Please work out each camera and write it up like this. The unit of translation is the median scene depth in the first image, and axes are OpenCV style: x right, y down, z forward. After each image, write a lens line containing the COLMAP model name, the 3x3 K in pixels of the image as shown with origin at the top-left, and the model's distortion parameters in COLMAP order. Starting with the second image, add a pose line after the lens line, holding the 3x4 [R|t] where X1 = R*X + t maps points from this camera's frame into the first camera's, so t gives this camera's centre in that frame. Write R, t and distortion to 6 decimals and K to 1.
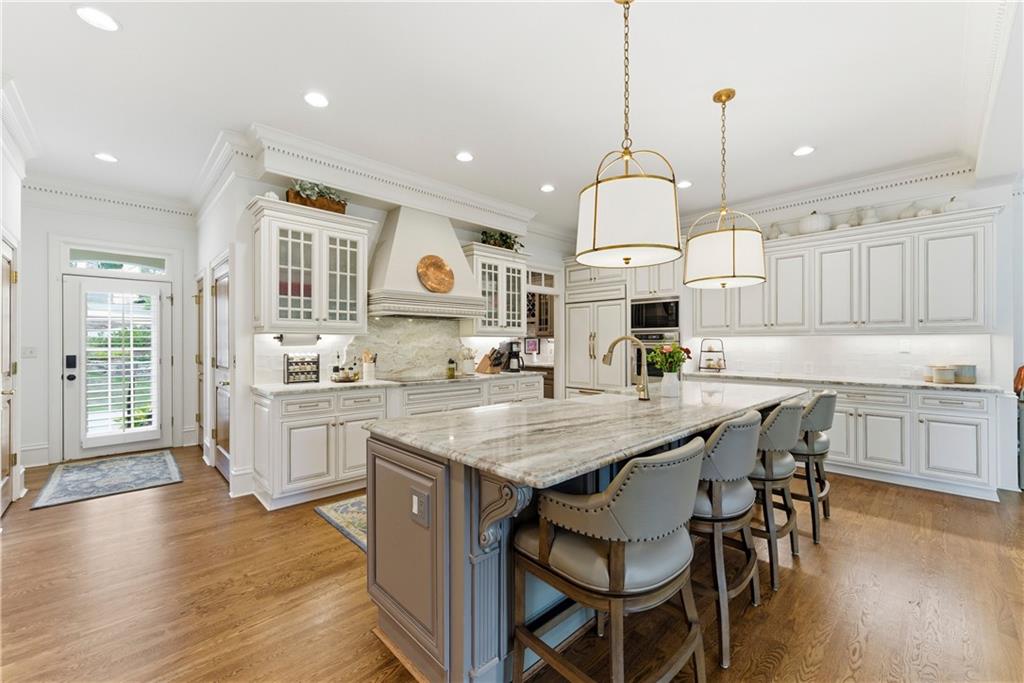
lens RADIAL K [[413.9, 0, 515.0], [0, 413.9, 344.8], [0, 0, 1]] dist [-0.001522, 0.000575]
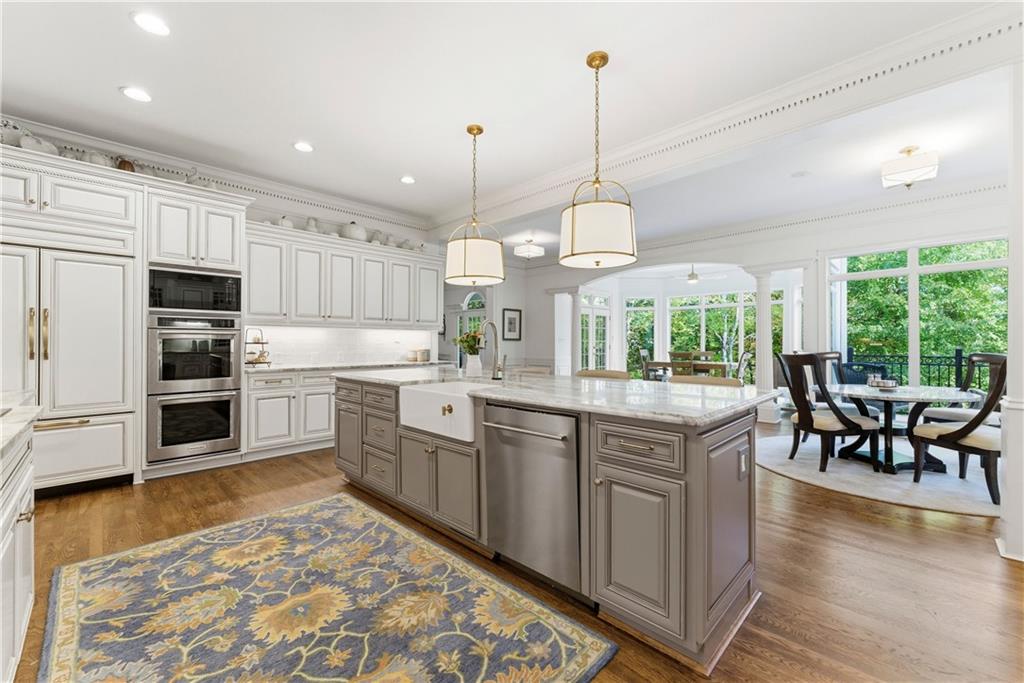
lens RADIAL K [[413.9, 0, 524.7], [0, 413.9, 343.2], [0, 0, 1]] dist [-0.001522, 0.000575]
pose [[-0.036309, -0.000320, 0.999341, -0.473564], [0.005669, 0.999984, 0.000526, 0.022956], [-0.999325, 0.005685, -0.036307, 0.582728]]
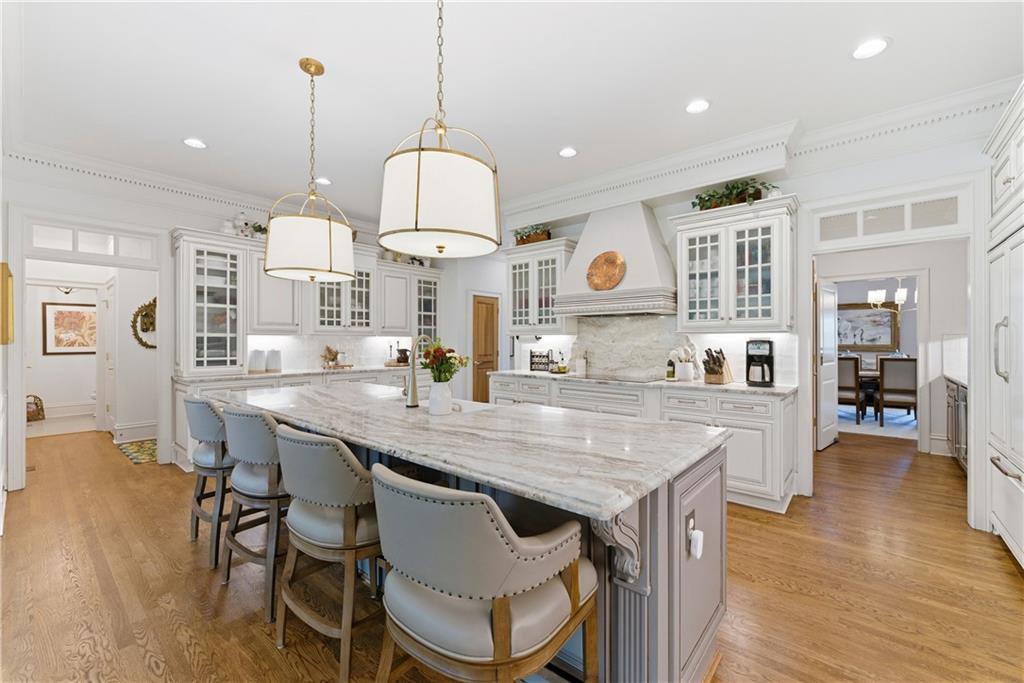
lens RADIAL K [[413.9, 0, 520.5], [0, 413.9, 342.4], [0, 0, 1]] dist [-0.001522, 0.000575]
pose [[0.112809, 0.000751, -0.993616, 0.734527], [-0.007987, 0.999968, -0.000151, -0.000984], [0.993585, 0.007953, 0.112812, 0.678753]]
